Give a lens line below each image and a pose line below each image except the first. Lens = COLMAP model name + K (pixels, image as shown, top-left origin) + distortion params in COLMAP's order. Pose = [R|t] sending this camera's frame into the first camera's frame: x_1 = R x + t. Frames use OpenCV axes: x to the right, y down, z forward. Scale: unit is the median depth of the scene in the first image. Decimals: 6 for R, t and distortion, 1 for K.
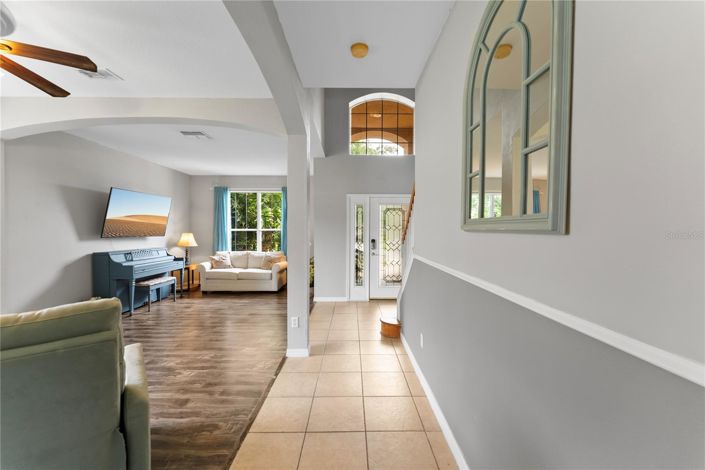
lens RADIAL K [[284.5, 0, 351.8], [0, 284.5, 232.1], [0, 0, 1]] dist [0.000088, 0.000112]
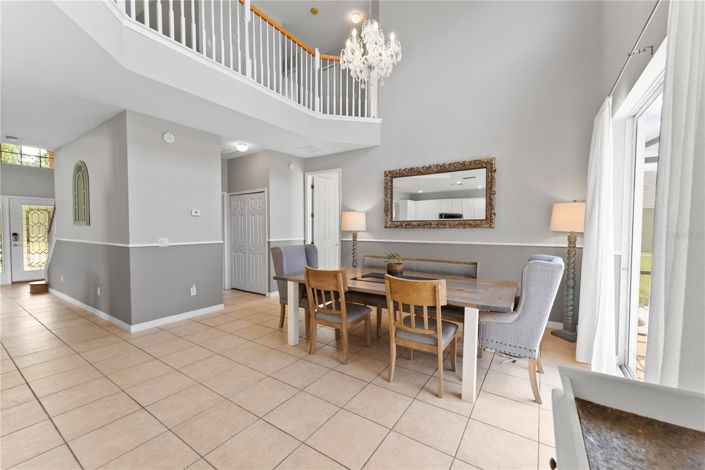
lens RADIAL K [[284.5, 0, 349.6], [0, 284.5, 238.3], [0, 0, 1]] dist [0.000088, 0.000112]
pose [[0.554534, -0.027182, 0.831717, -0.205288], [0.004690, 0.999553, 0.029540, 0.024964], [-0.832148, -0.012480, 0.554414, -1.246453]]
